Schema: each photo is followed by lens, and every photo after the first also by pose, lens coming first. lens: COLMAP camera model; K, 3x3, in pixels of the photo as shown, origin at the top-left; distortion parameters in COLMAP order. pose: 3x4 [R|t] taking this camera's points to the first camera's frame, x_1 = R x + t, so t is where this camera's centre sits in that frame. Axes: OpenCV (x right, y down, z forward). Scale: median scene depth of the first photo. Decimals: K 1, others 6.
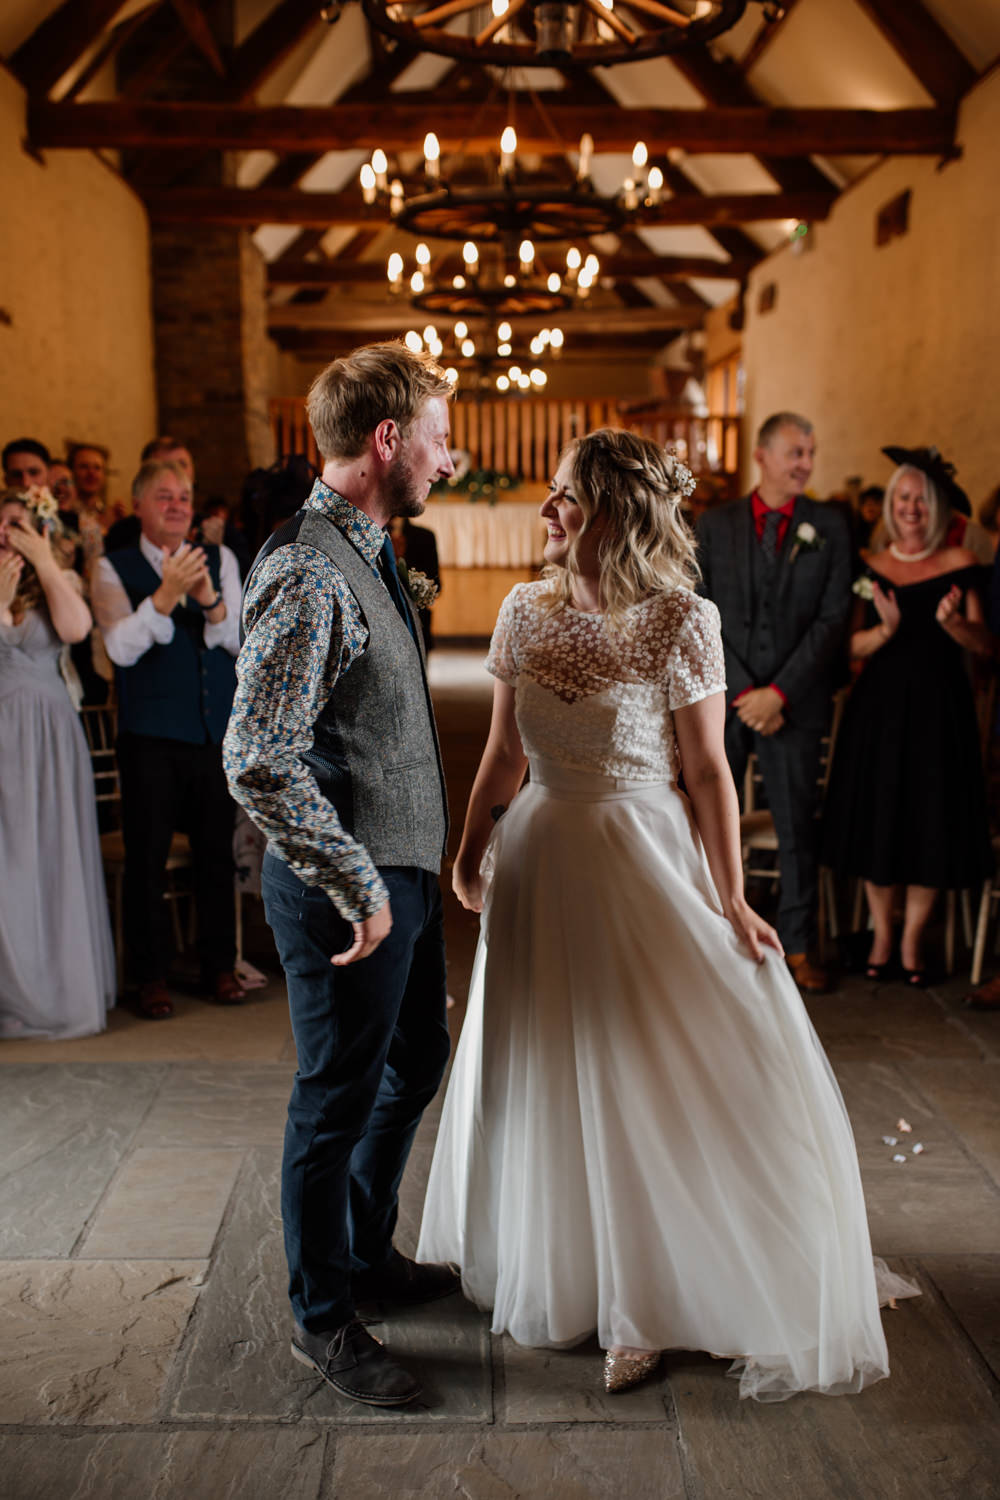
lens RADIAL K [[1603.0, 0, 490.9], [0, 1603.0, 761.0], [0, 0, 1]] dist [-0.028411, 0.000000]
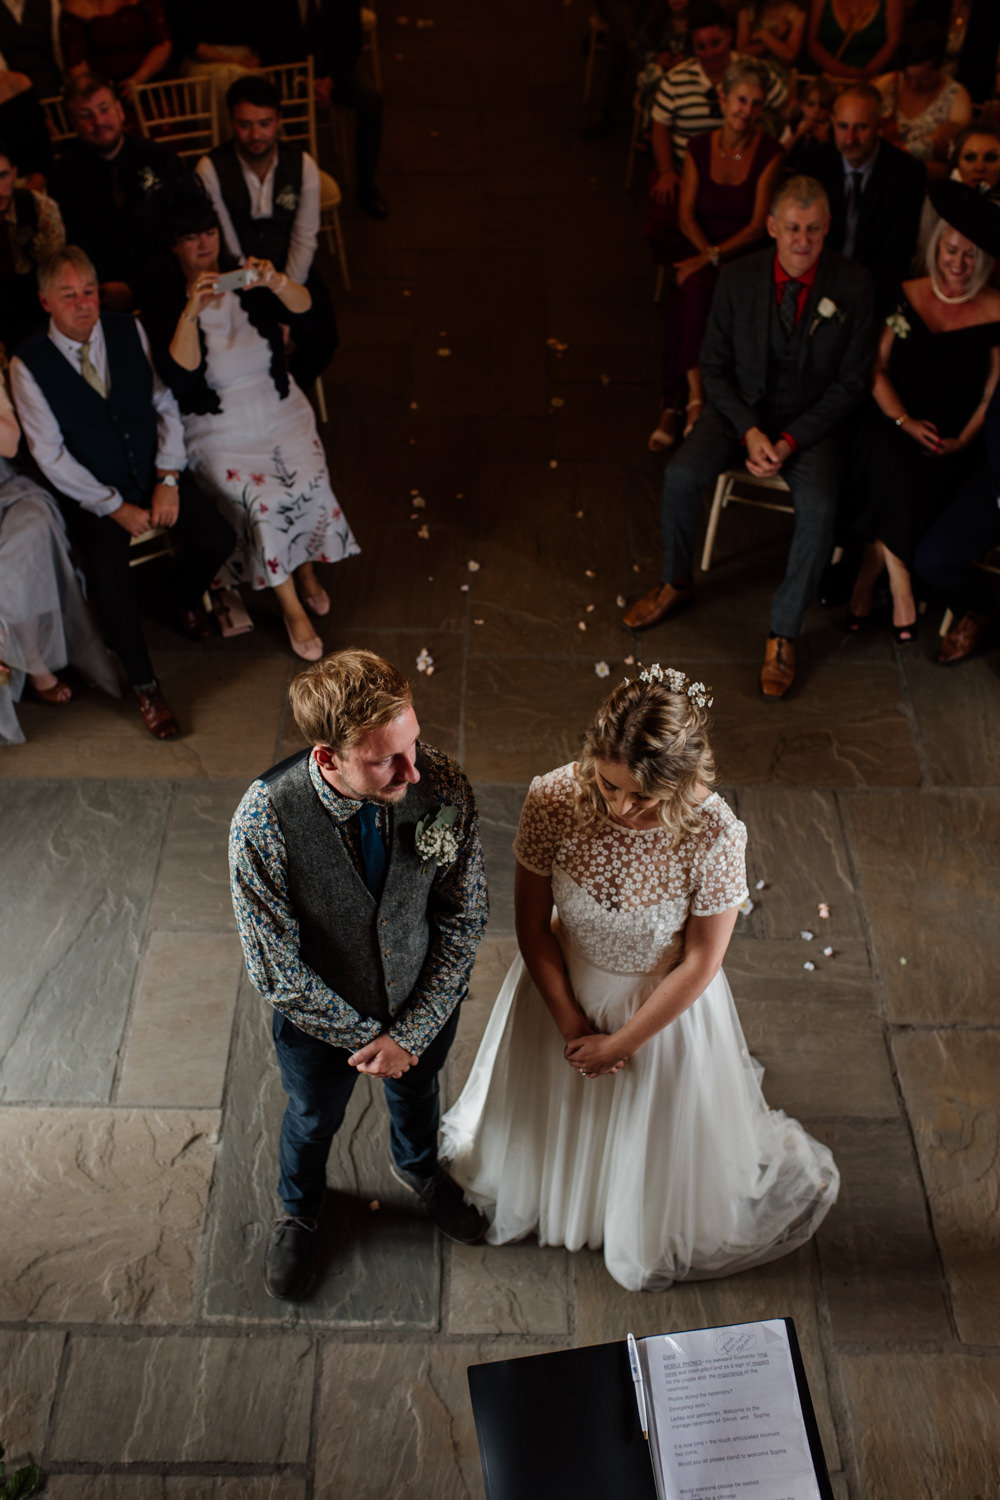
lens RADIAL K [[1603.0, 0, 437.0], [0, 1603.0, 795.1], [0, 0, 1]] dist [-0.028411, 0.000000]
pose [[0.998862, 0.027393, -0.039049, 0.026660], [0.003170, 0.778717, 0.627368, -0.527816], [0.047594, -0.626777, 0.777743, 0.153215]]
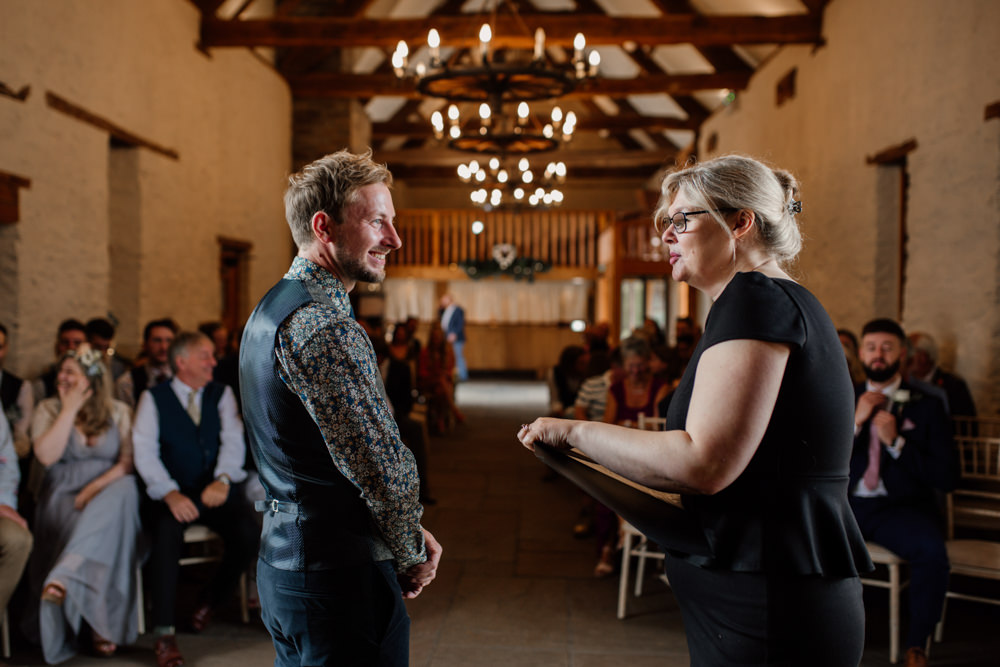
lens RADIAL K [[1068.7, 0, 493.9], [0, 1068.7, 334.9], [0, 0, 1]] dist [-0.028411, 0.000000]
pose [[0.997656, 0.005837, -0.068179, 0.125690], [-0.013215, 0.994033, -0.108272, -0.012872], [0.067140, 0.108919, 0.991781, 0.094875]]
